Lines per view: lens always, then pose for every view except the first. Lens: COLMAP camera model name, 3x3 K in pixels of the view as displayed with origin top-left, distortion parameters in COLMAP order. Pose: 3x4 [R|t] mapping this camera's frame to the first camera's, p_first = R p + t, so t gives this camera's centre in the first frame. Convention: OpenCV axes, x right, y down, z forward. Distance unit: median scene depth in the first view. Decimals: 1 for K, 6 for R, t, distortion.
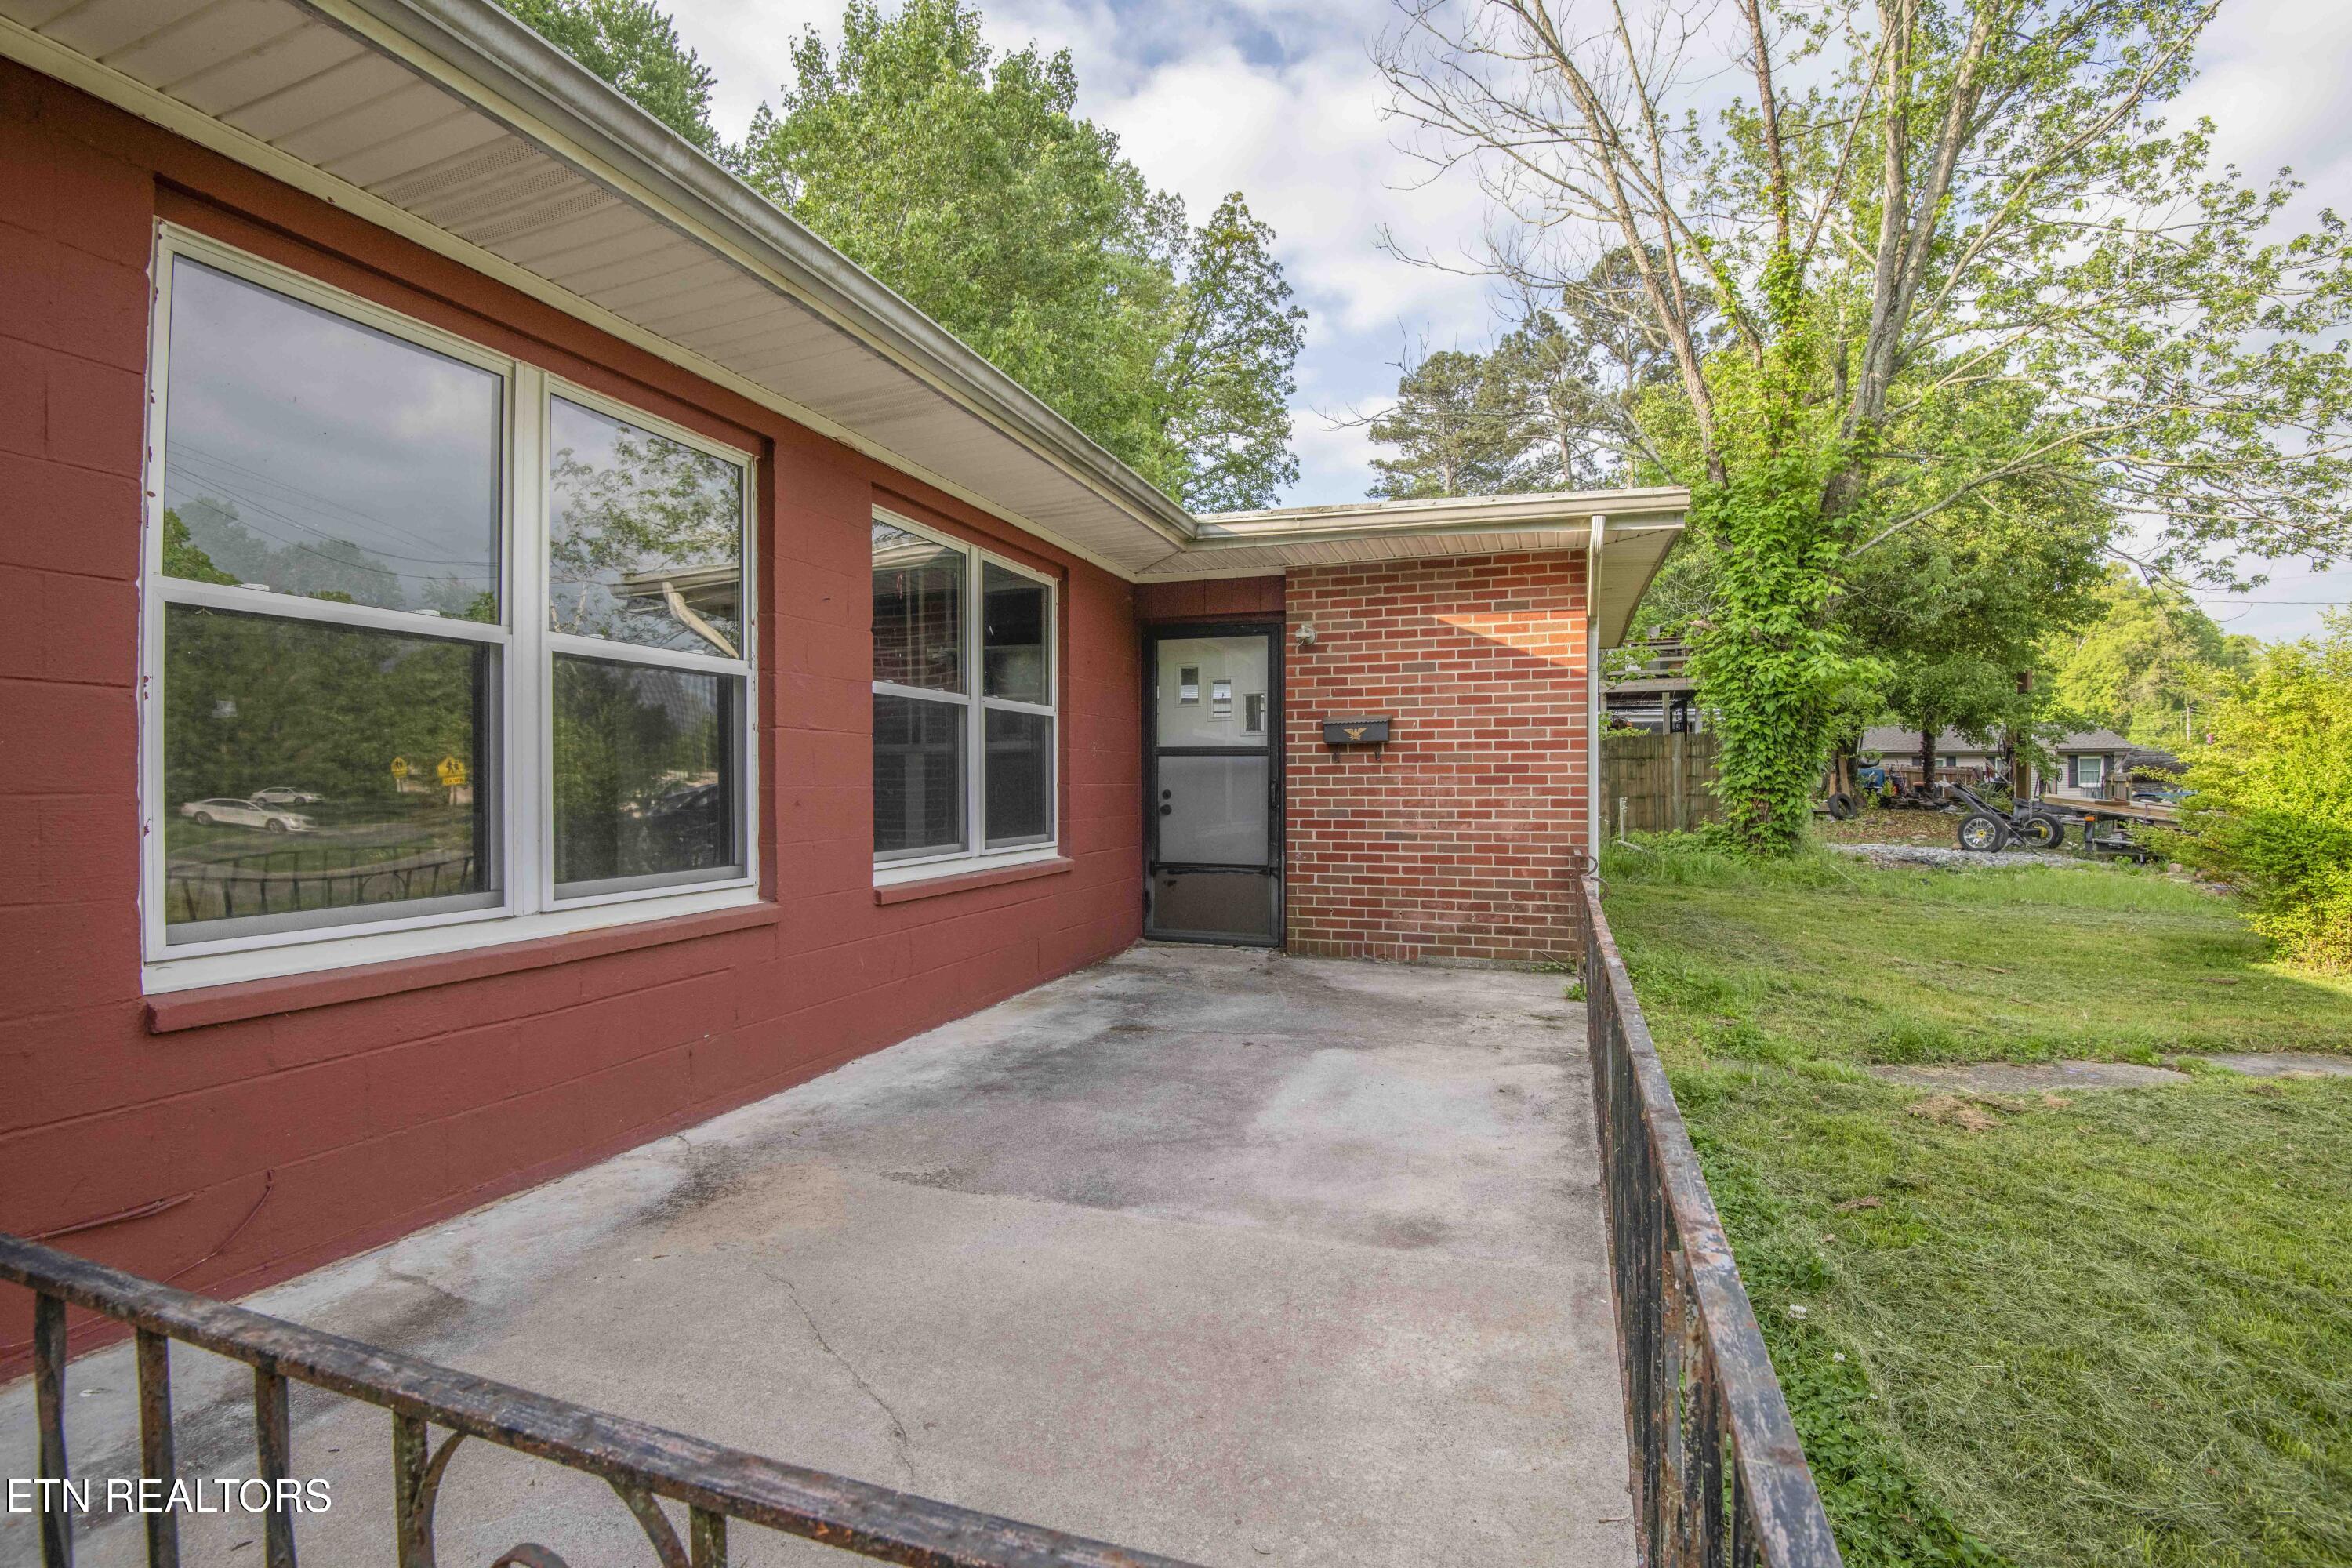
lens RADIAL K [[1086.7, 0, 1190.6], [0, 1086.7, 783.4], [0, 0, 1]] dist [-0.016561, -0.013347]
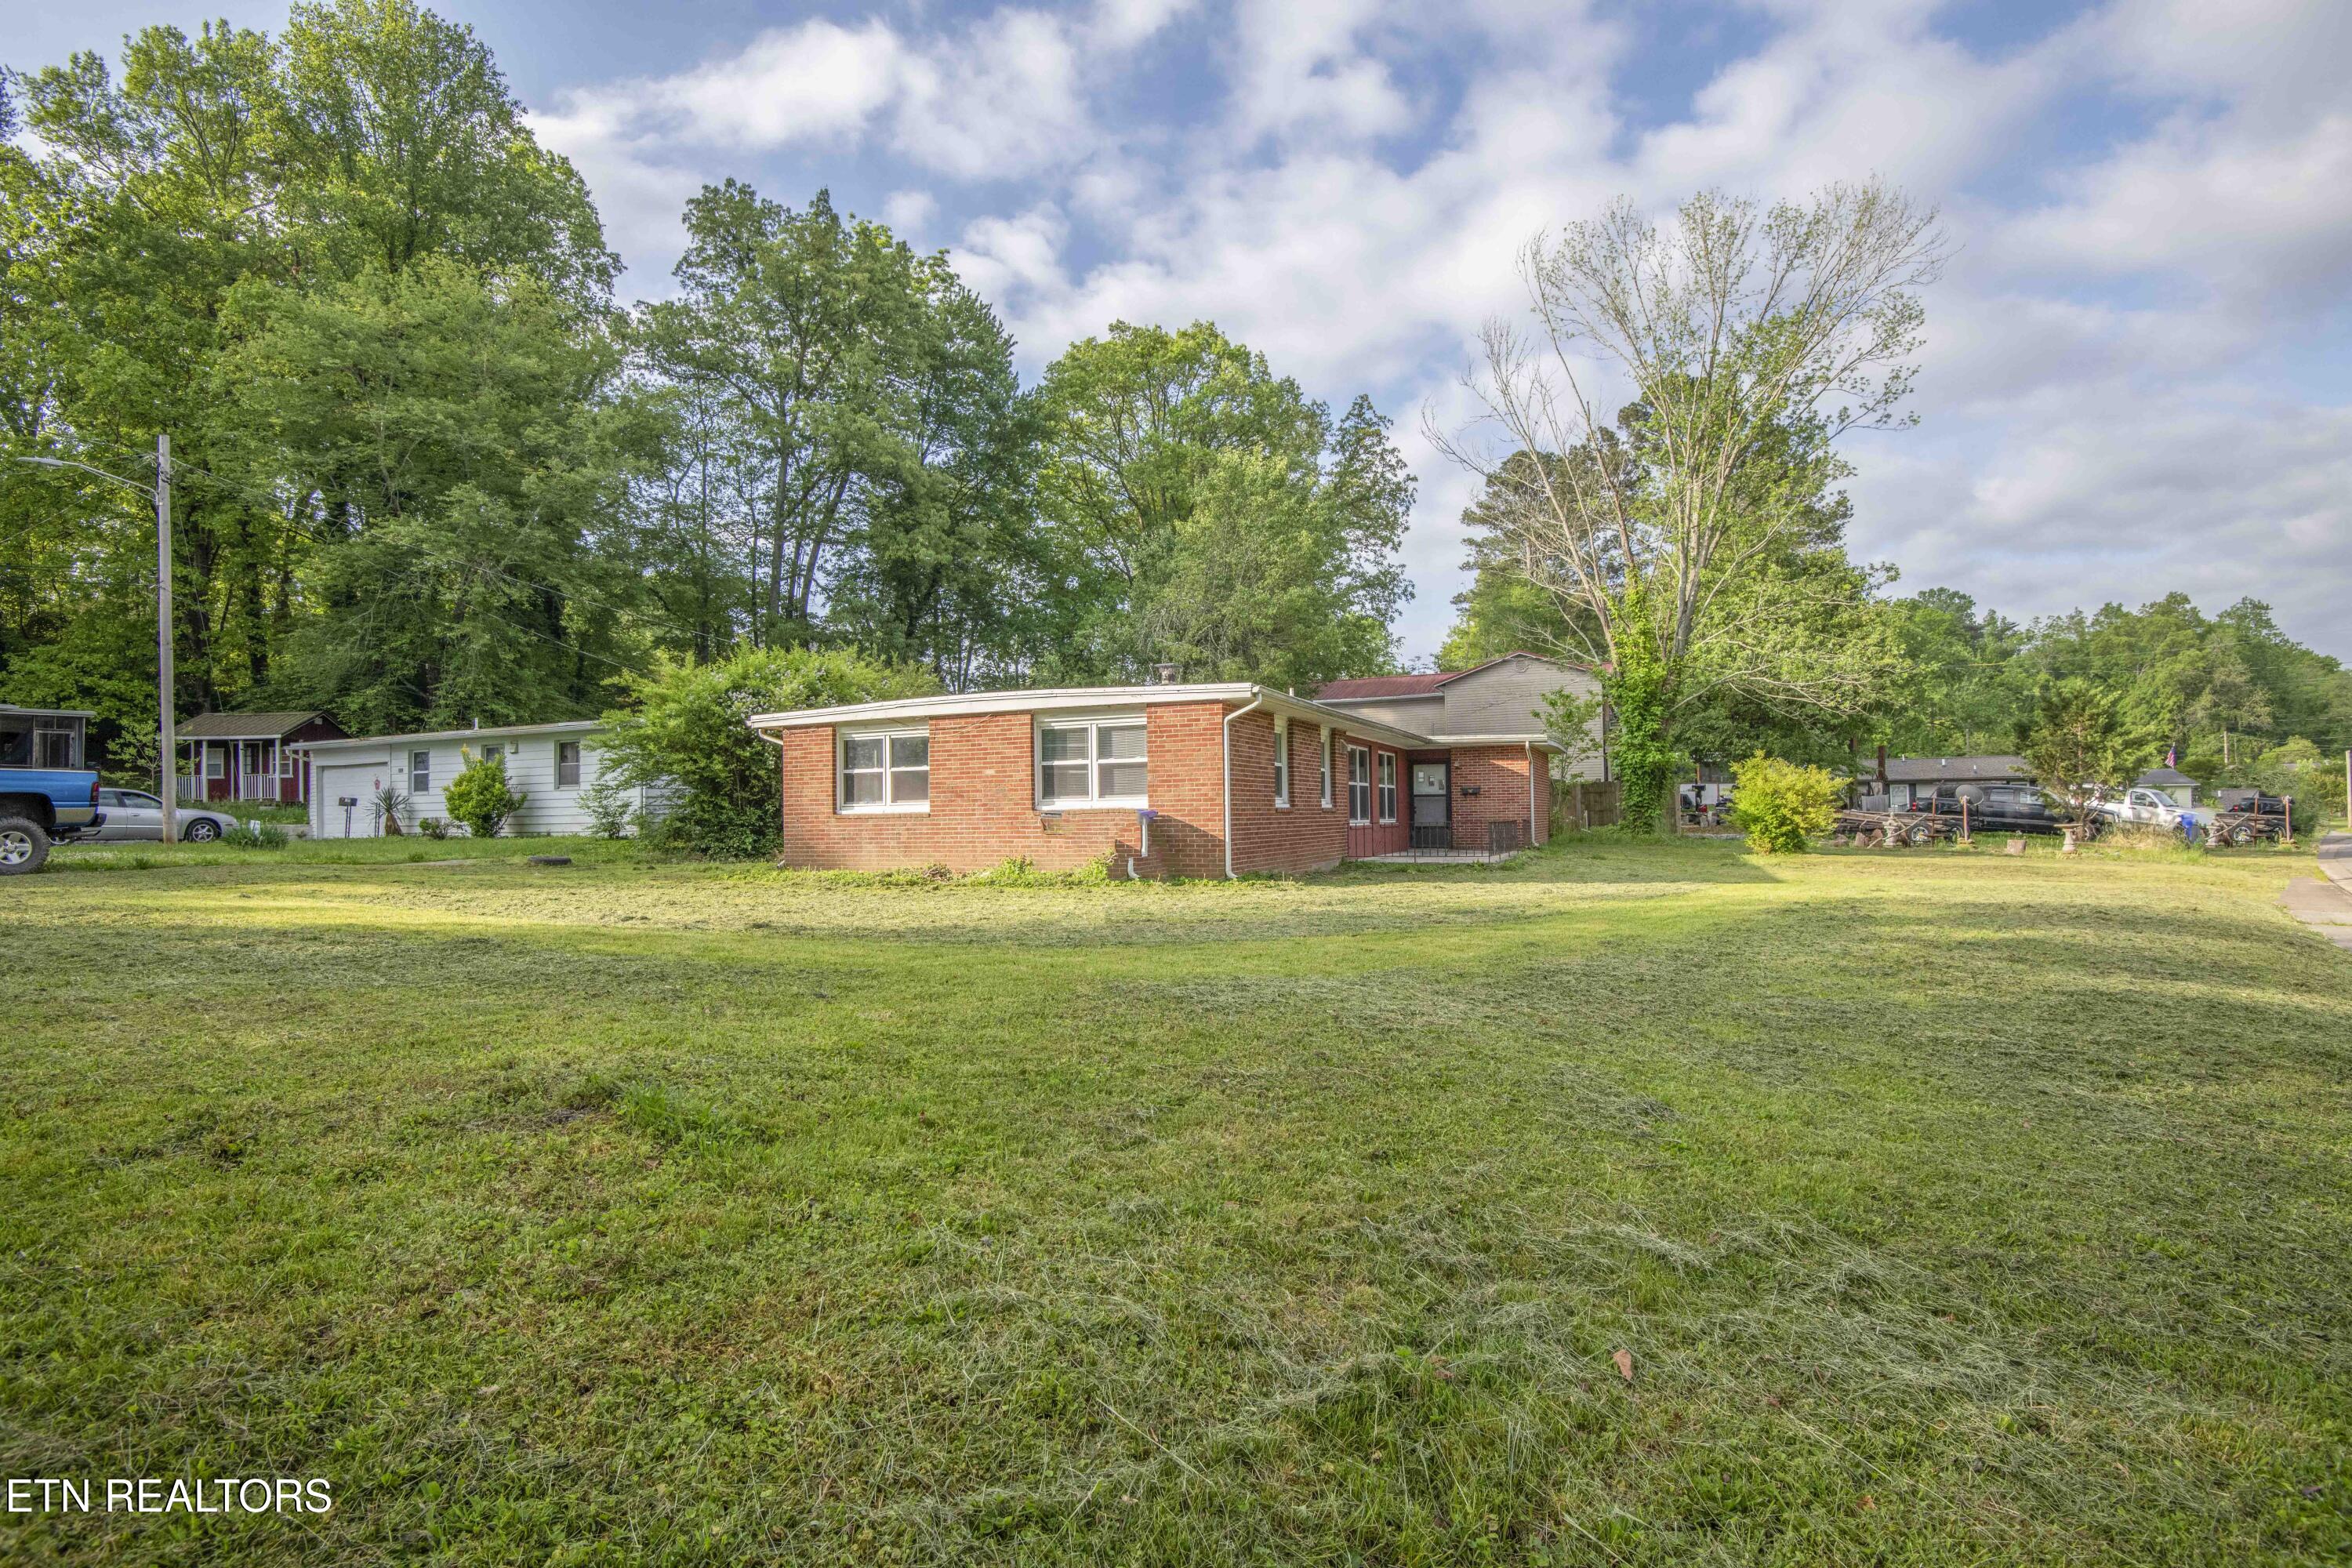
lens RADIAL K [[1086.7, 0, 1169.3], [0, 1086.7, 775.1], [0, 0, 1]] dist [-0.016561, -0.013347]
pose [[0.994549, -0.016226, -0.103001, -0.495259], [0.012330, 0.999188, -0.038353, 0.032170], [0.103540, 0.036874, 0.993942, -2.835786]]
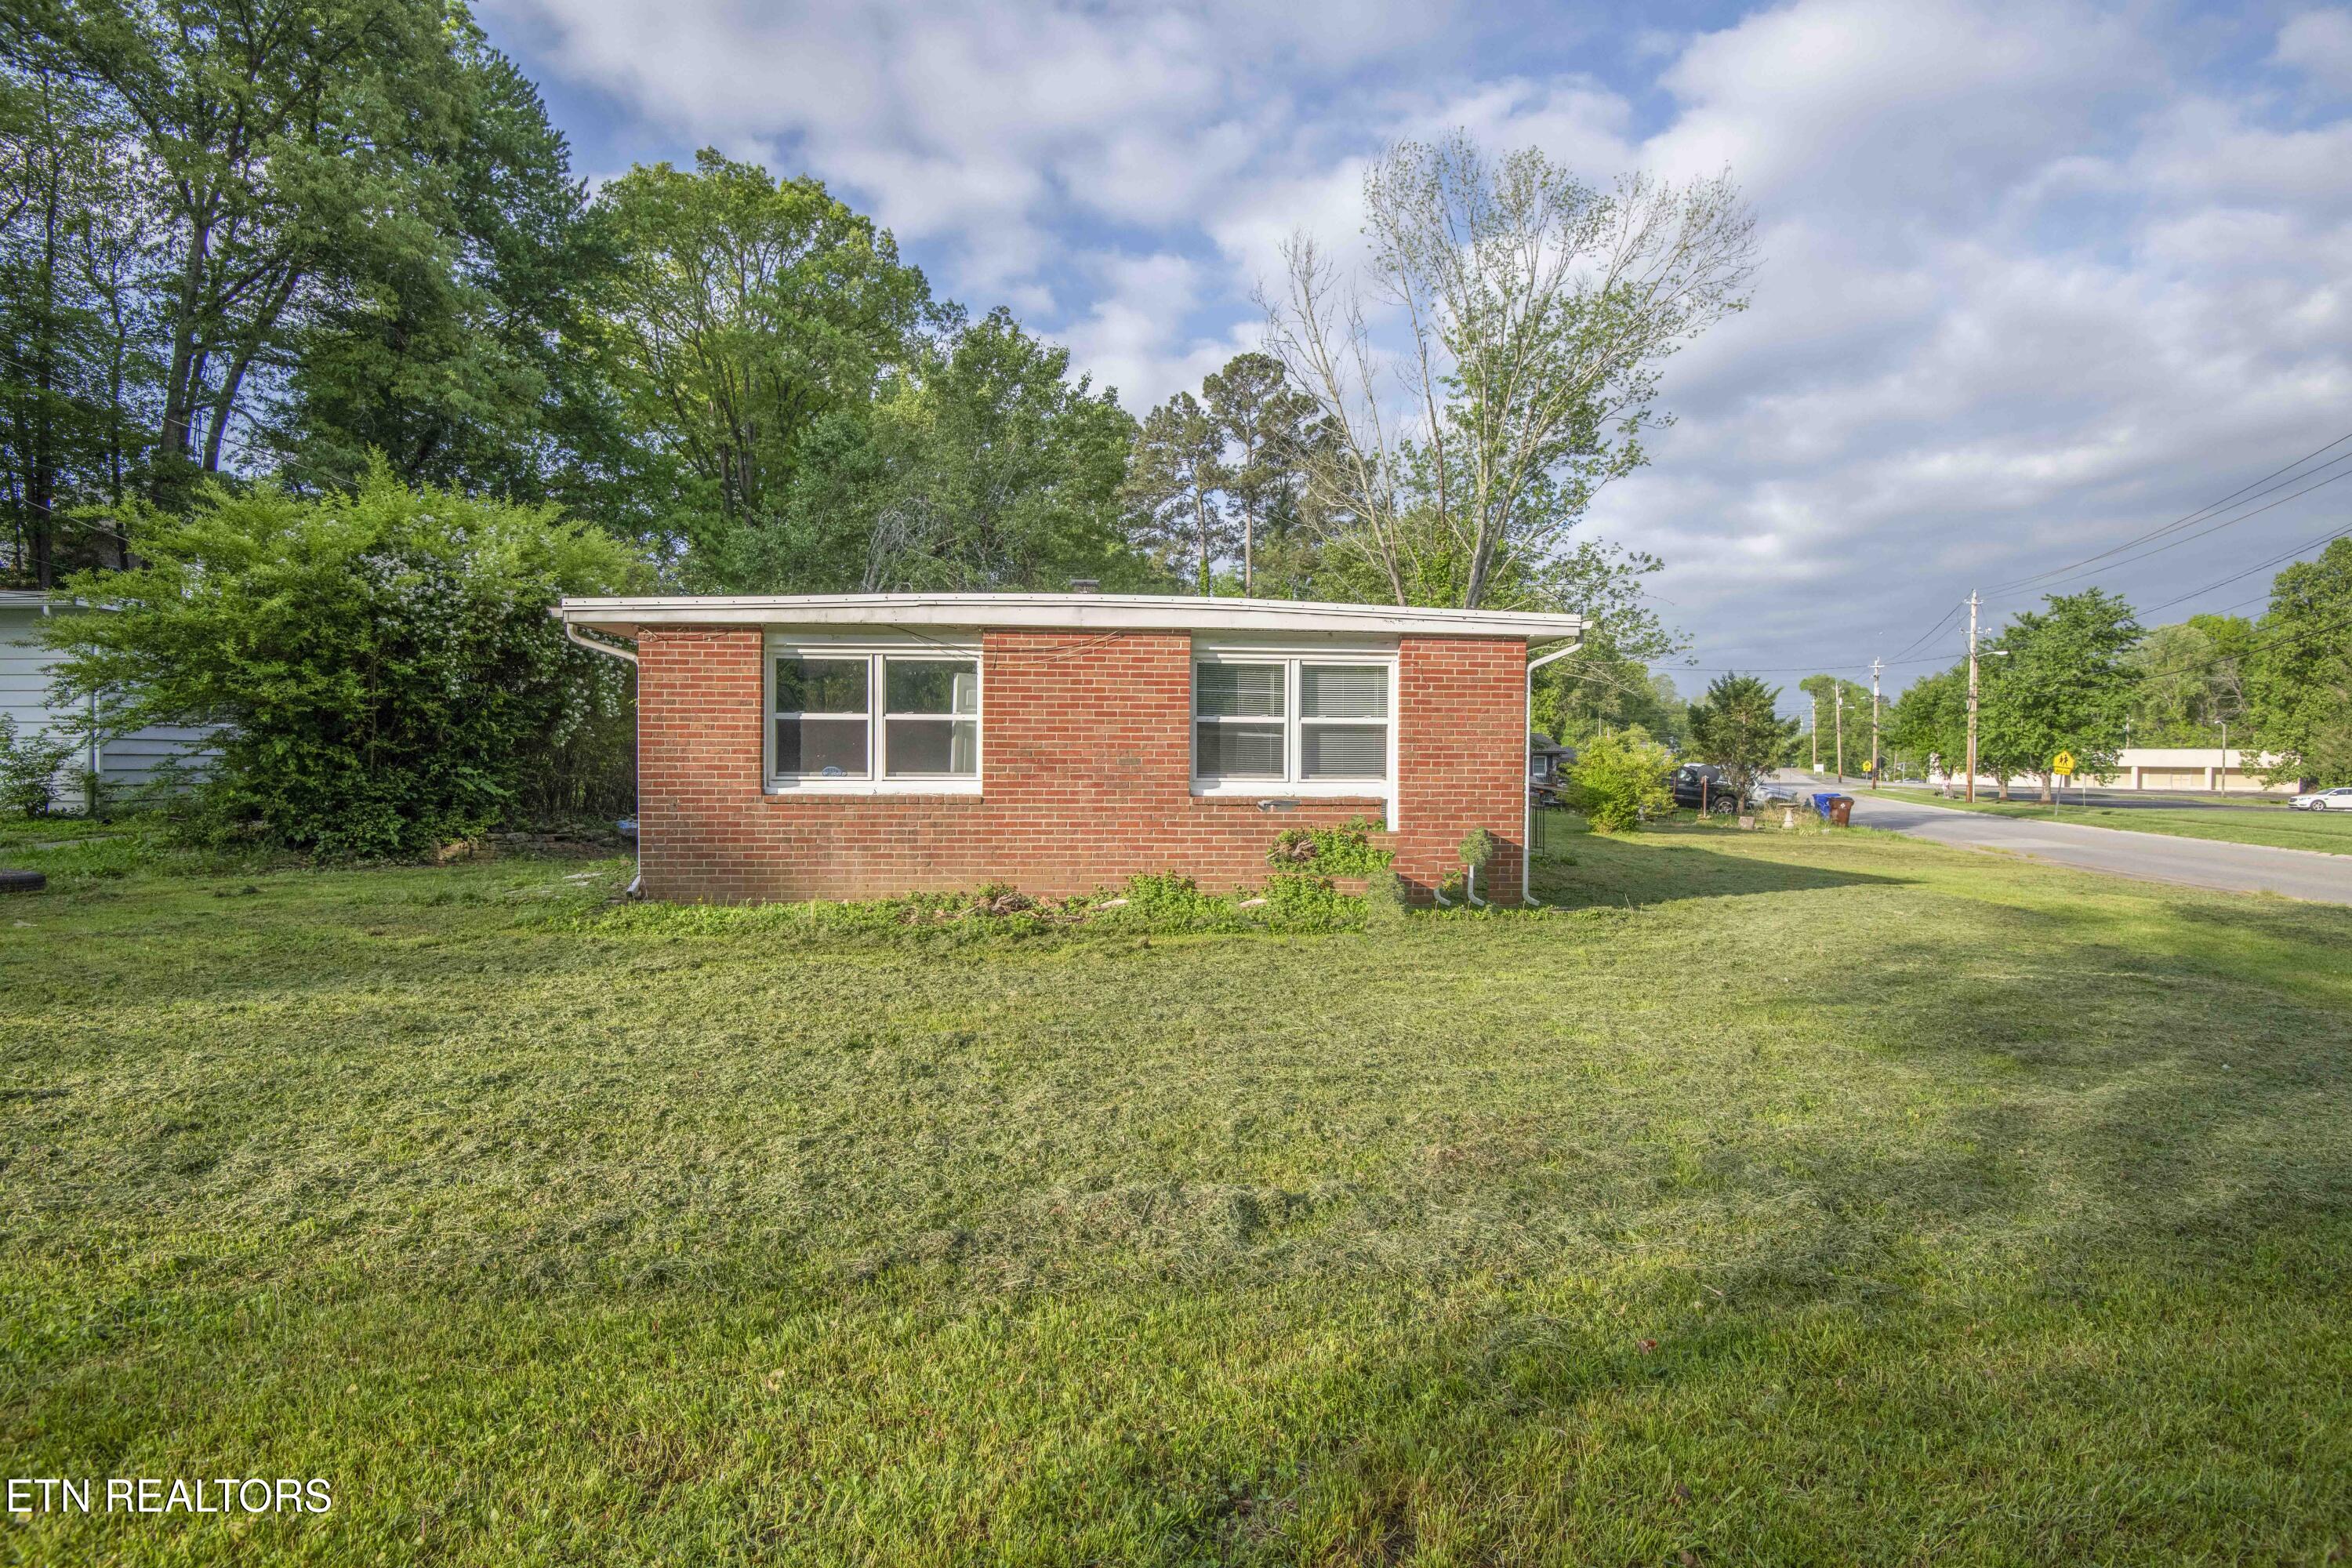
lens RADIAL K [[1086.7, 0, 1175.3], [0, 1086.7, 783.8], [0, 0, 1]] dist [-0.016561, -0.013347]
pose [[0.929096, 0.001907, 0.369834, -1.585806], [-0.008176, 0.999848, 0.015385, -0.023980], [-0.369748, -0.017318, 0.928971, -1.831318]]
